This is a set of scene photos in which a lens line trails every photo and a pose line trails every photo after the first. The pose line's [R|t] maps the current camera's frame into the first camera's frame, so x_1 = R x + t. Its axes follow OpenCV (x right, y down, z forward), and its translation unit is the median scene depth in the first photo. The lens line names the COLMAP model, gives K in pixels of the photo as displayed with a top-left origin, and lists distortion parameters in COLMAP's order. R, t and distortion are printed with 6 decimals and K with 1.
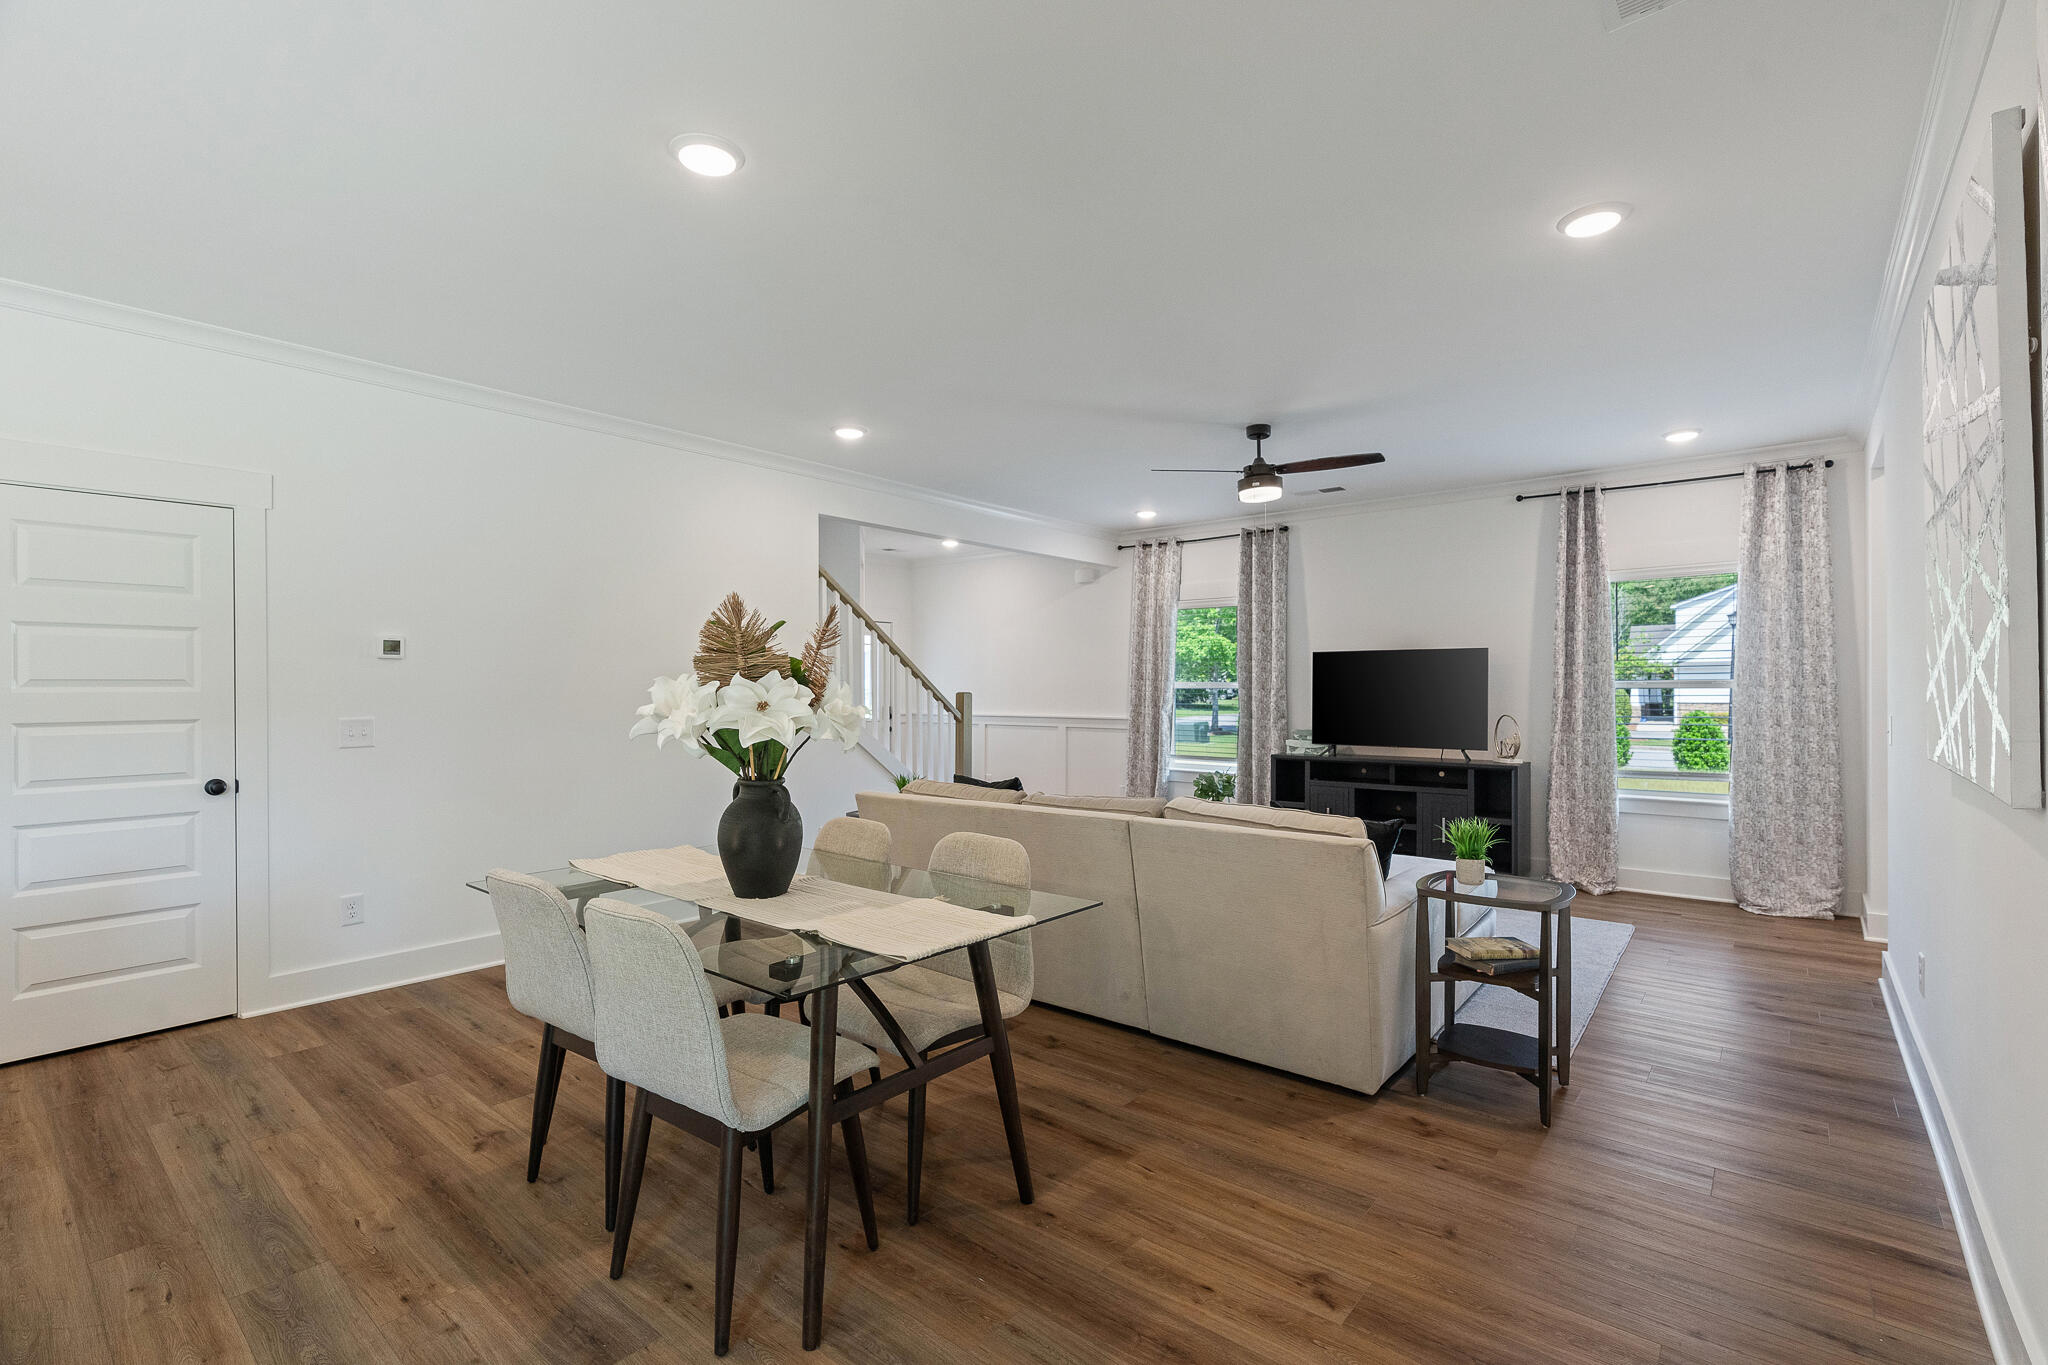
lens RADIAL K [[920.0, 0, 1024.0], [0, 920.0, 682.5], [0, 0, 1]] dist [-0.005843, 0.000621]
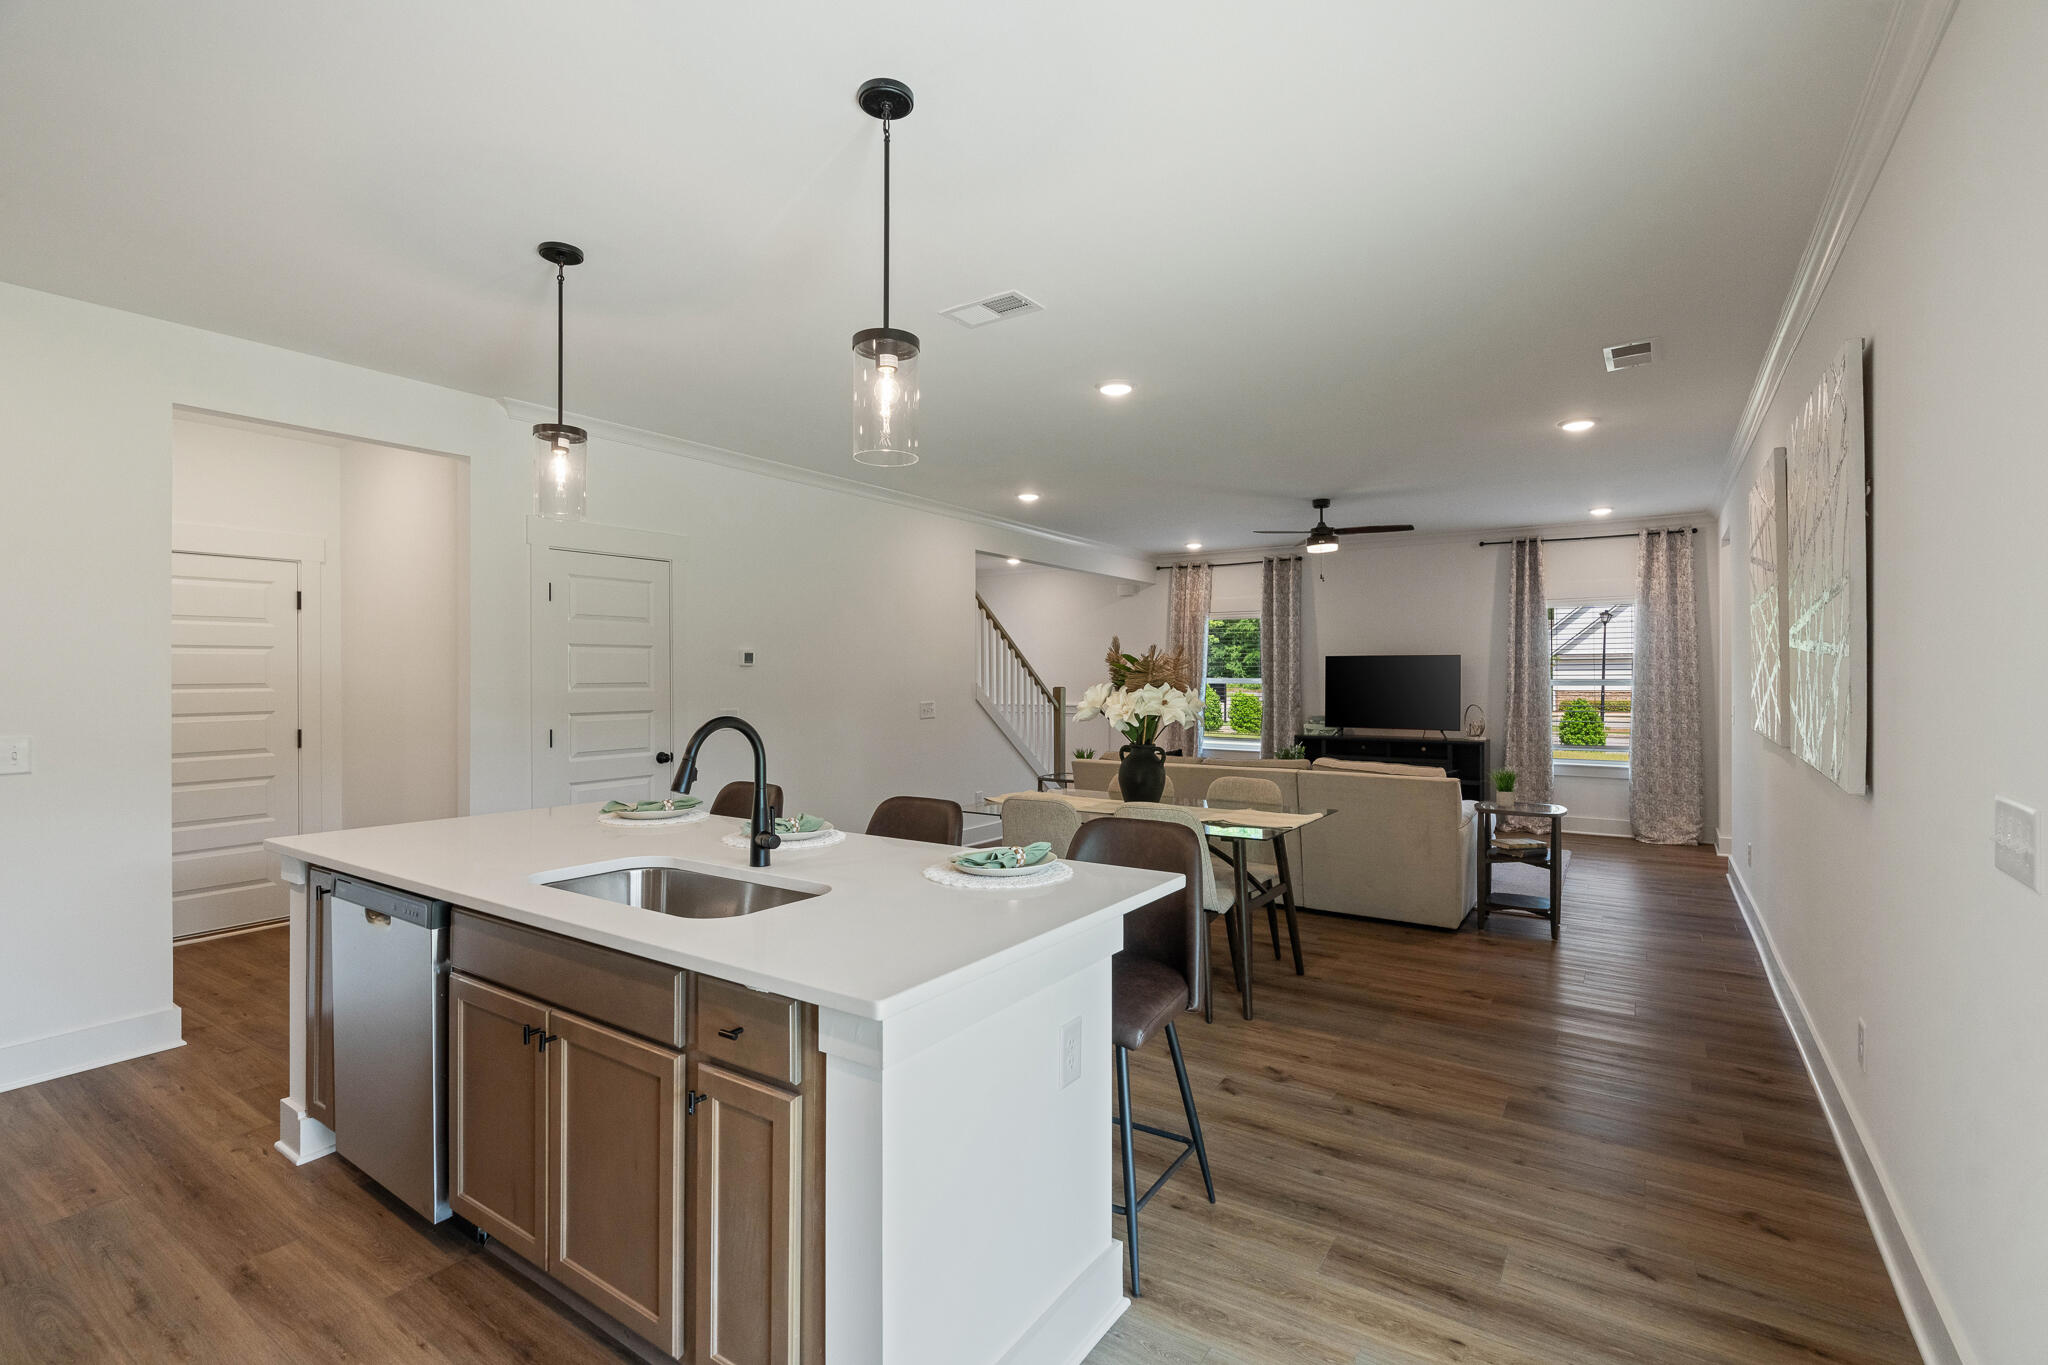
lens RADIAL K [[933.1, 0, 1025.1], [0, 933.1, 668.6], [0, 0, 1]] dist [-0.003812, -0.000194]
pose [[0.994225, 0.002475, 0.107291, -0.318643], [-0.002335, 0.999996, -0.001438, -0.016225], [-0.107294, 0.001179, 0.994227, -0.336443]]
